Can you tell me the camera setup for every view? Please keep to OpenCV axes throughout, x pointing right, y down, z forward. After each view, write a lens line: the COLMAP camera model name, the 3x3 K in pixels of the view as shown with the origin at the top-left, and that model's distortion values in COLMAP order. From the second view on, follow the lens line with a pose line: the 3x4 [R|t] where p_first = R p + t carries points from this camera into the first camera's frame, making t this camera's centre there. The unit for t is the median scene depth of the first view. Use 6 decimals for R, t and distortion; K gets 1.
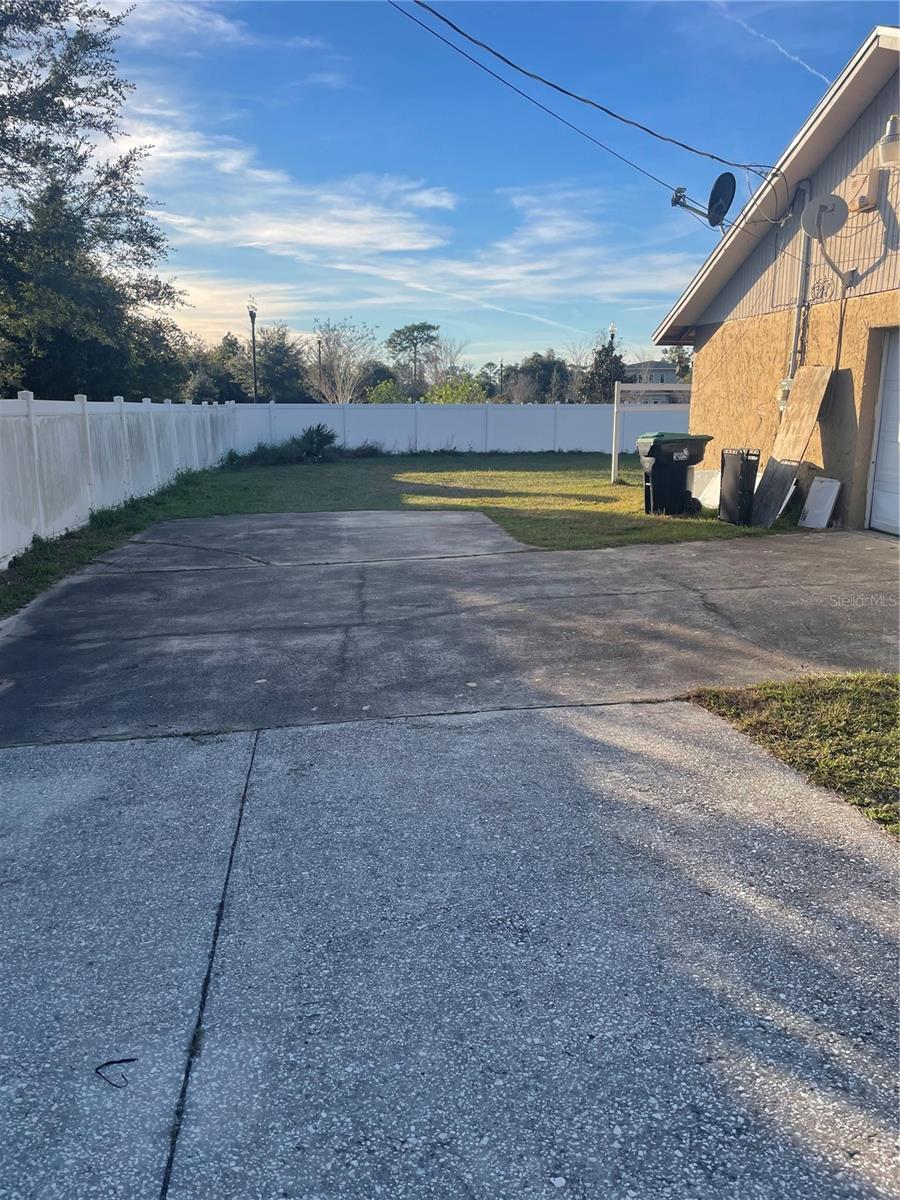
lens RADIAL K [[915.1, 0, 450.0], [0, 915.1, 600.0], [0, 0, 1]] dist [0.108171, -0.149608]
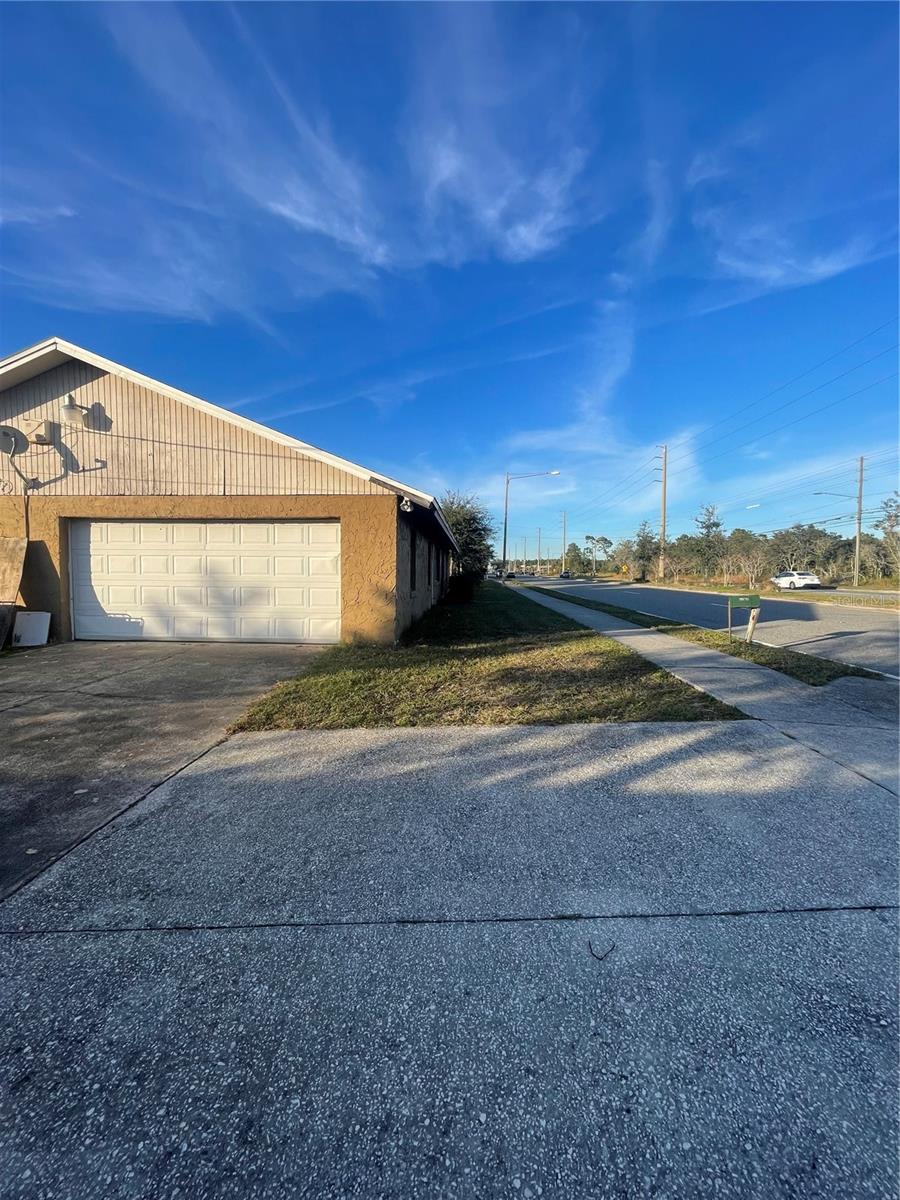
lens RADIAL K [[512.2, 0, 452.9], [0, 512.2, 567.2], [0, 0, 1]] dist [-0.000640, -0.000146]
pose [[0.136567, 0.012203, 0.990556, -0.395458], [0.211264, 0.976562, -0.041157, -0.038196], [-0.967841, 0.214889, 0.130788, 0.322052]]
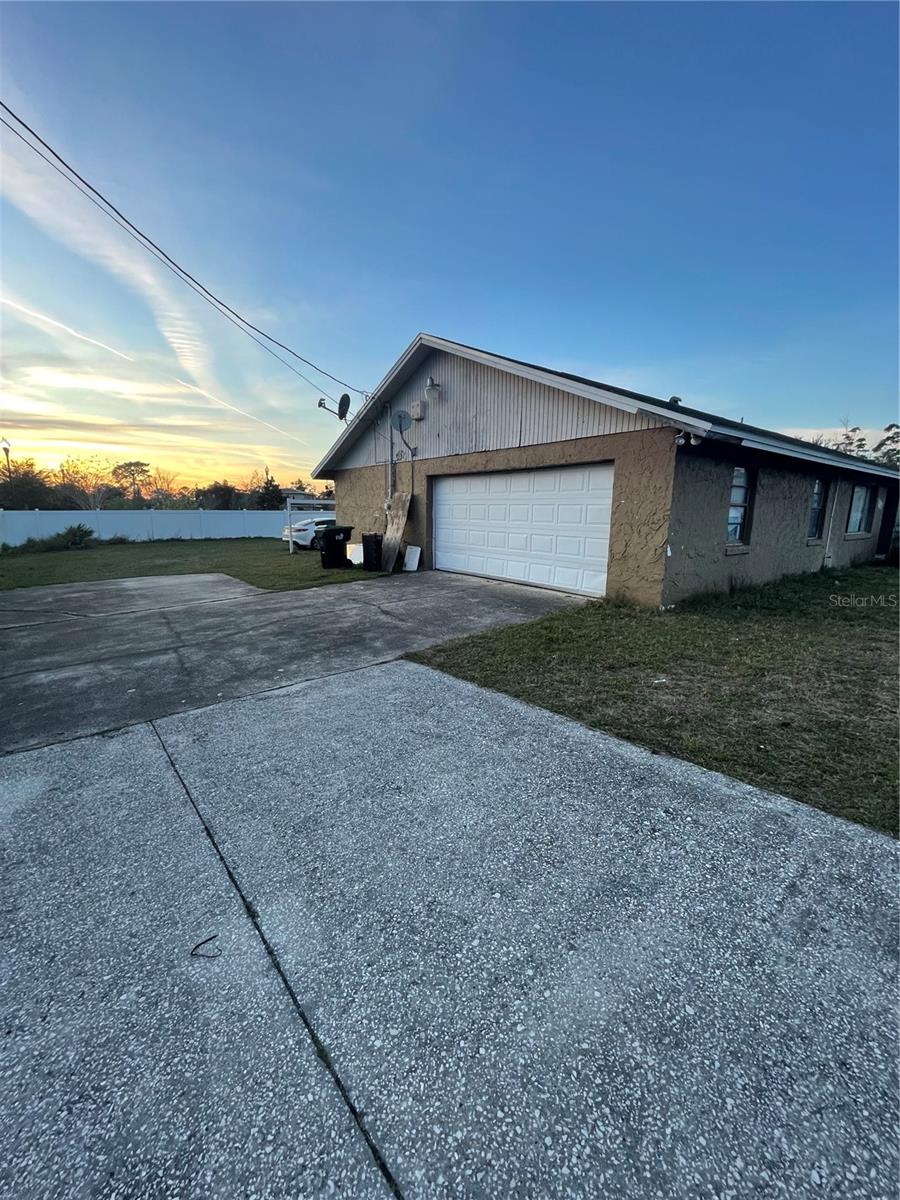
lens RADIAL K [[490.3, 0, 446.1], [0, 490.3, 604.5], [0, 0, 1]] dist [-0.000125, 0.000921]
pose [[0.861888, -0.094804, 0.498159, -0.116315], [0.105957, 0.994353, 0.005914, -0.001955], [-0.495906, 0.047686, 0.867066, 0.032795]]
